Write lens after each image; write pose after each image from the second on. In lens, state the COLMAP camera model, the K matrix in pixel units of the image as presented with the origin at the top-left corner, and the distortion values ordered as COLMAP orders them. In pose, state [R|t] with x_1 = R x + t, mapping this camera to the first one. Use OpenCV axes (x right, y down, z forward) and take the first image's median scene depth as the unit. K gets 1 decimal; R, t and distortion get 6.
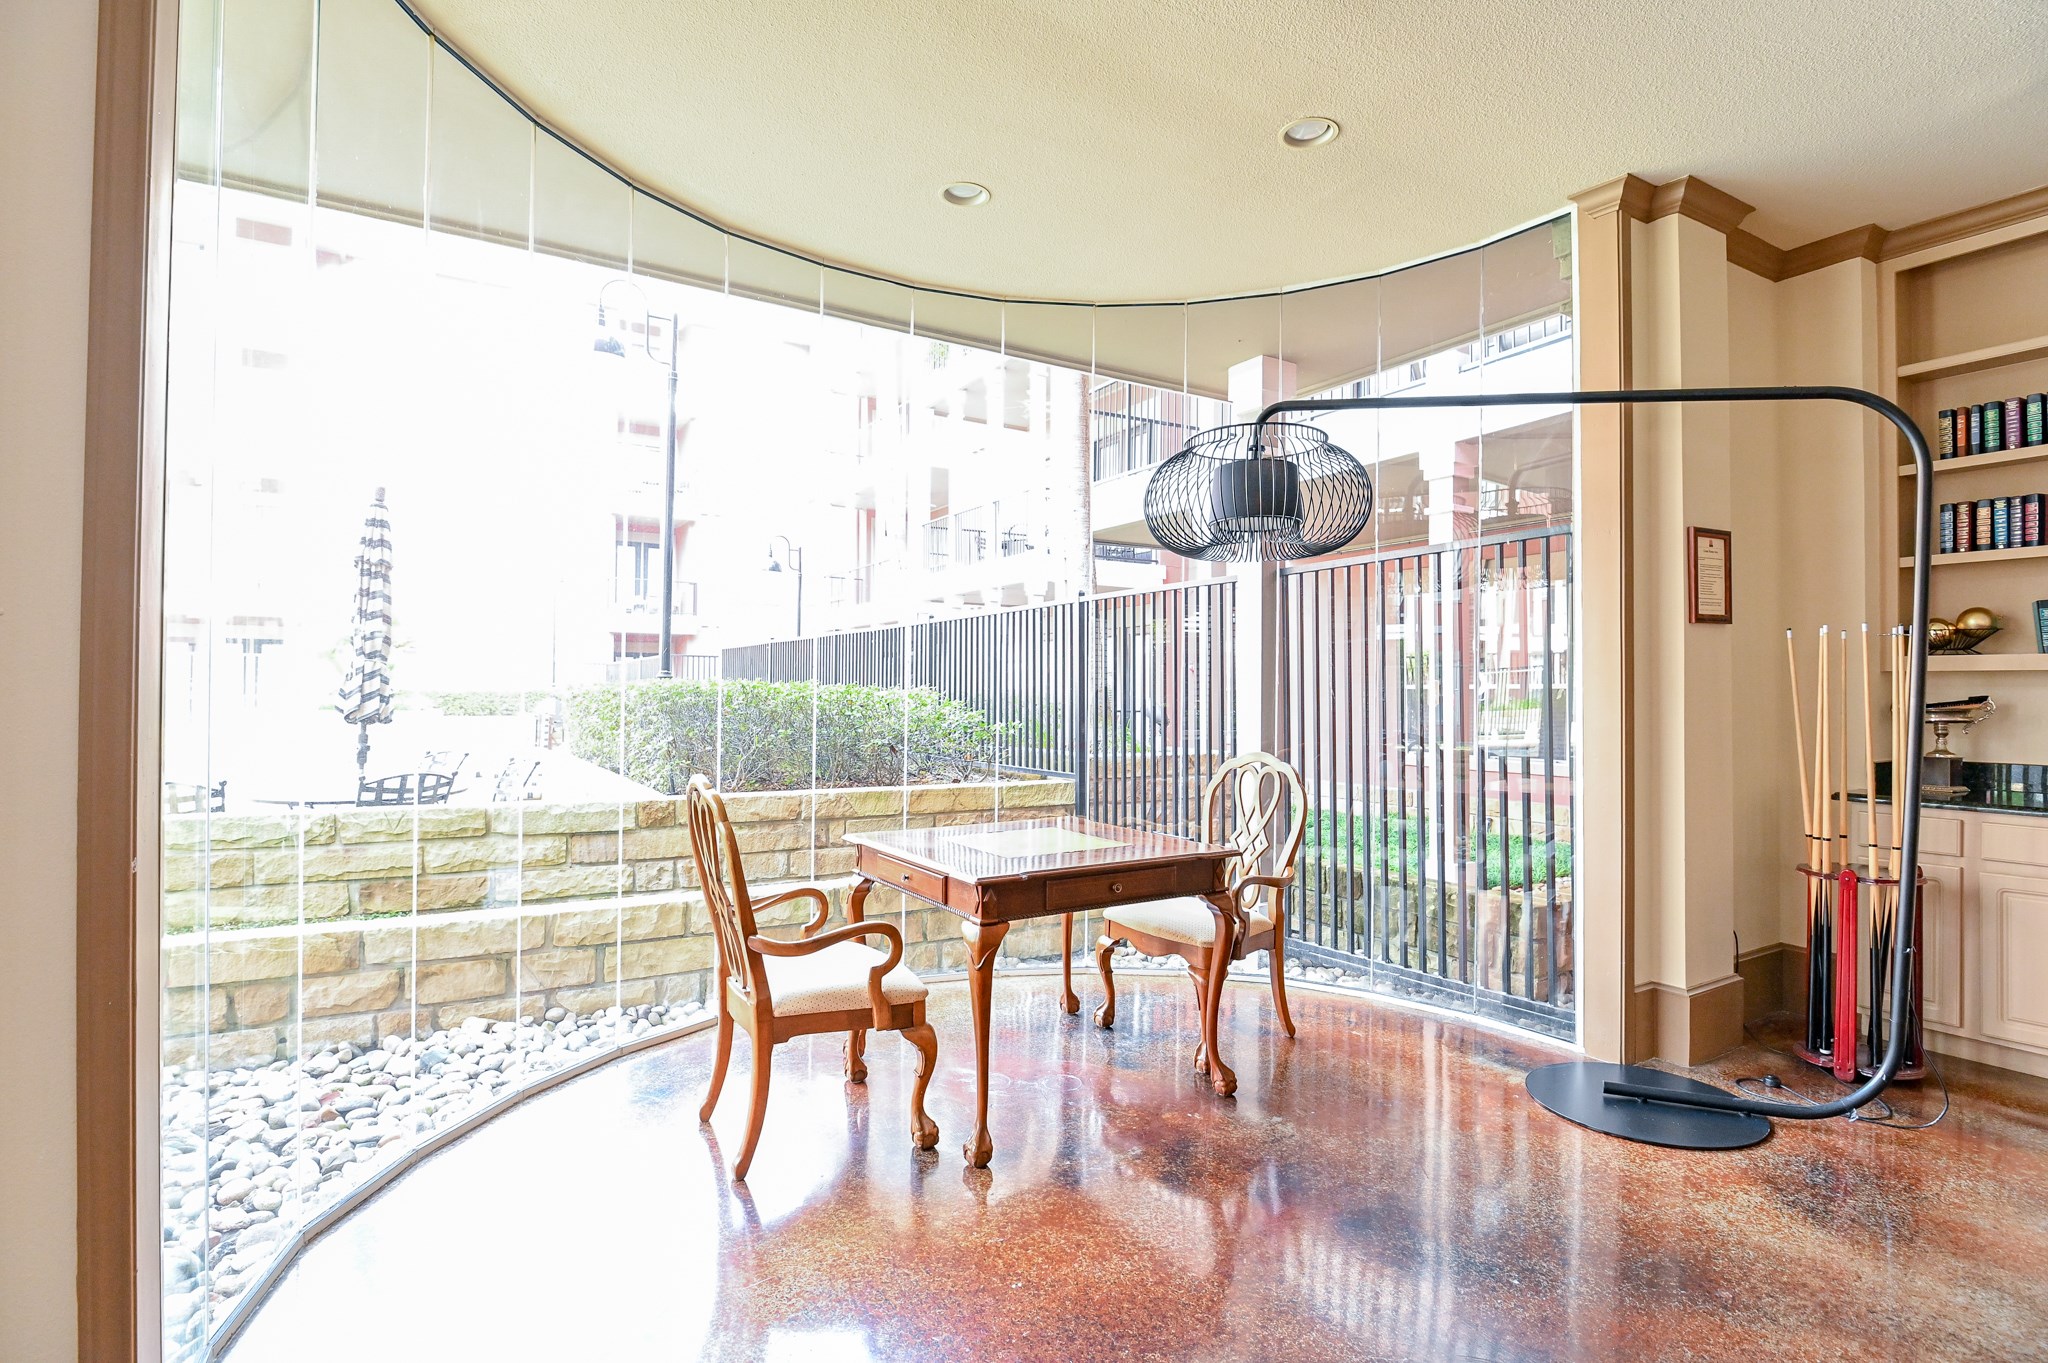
lens RADIAL K [[1009.0, 0, 1033.2], [0, 1009.0, 688.1], [0, 0, 1]] dist [-0.013991, -0.000405]
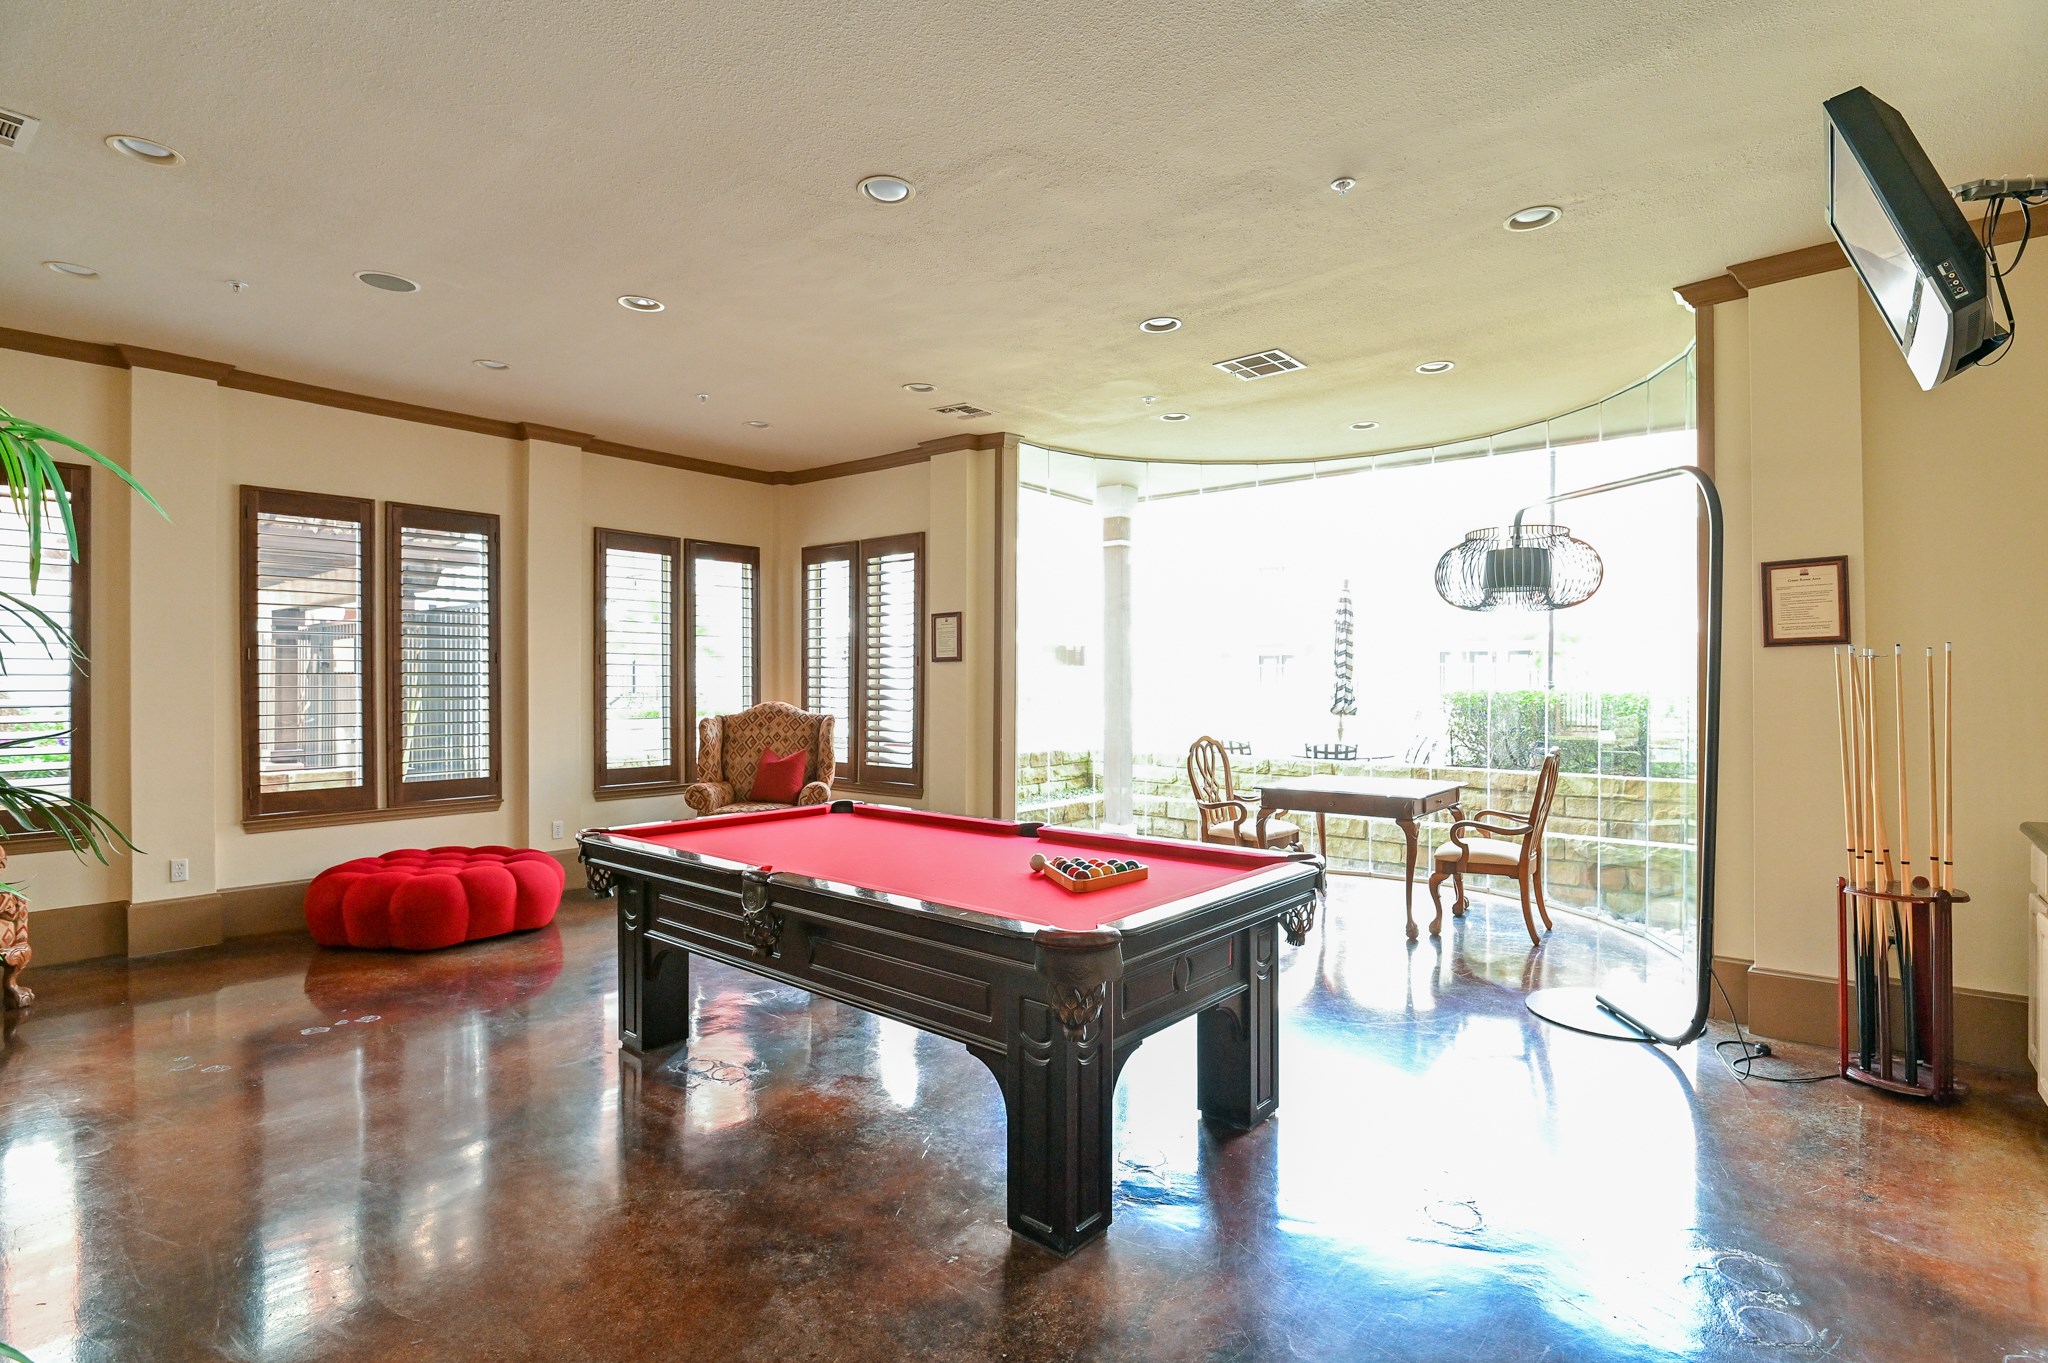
lens RADIAL K [[1009.0, 0, 1033.2], [0, 1009.0, 688.1], [0, 0, 1]] dist [-0.013991, -0.000405]
pose [[0.329942, -0.004389, -0.943991, 0.866584], [0.009353, 0.999955, -0.001380, -0.015802], [0.943955, -0.008374, 0.329968, -0.094139]]
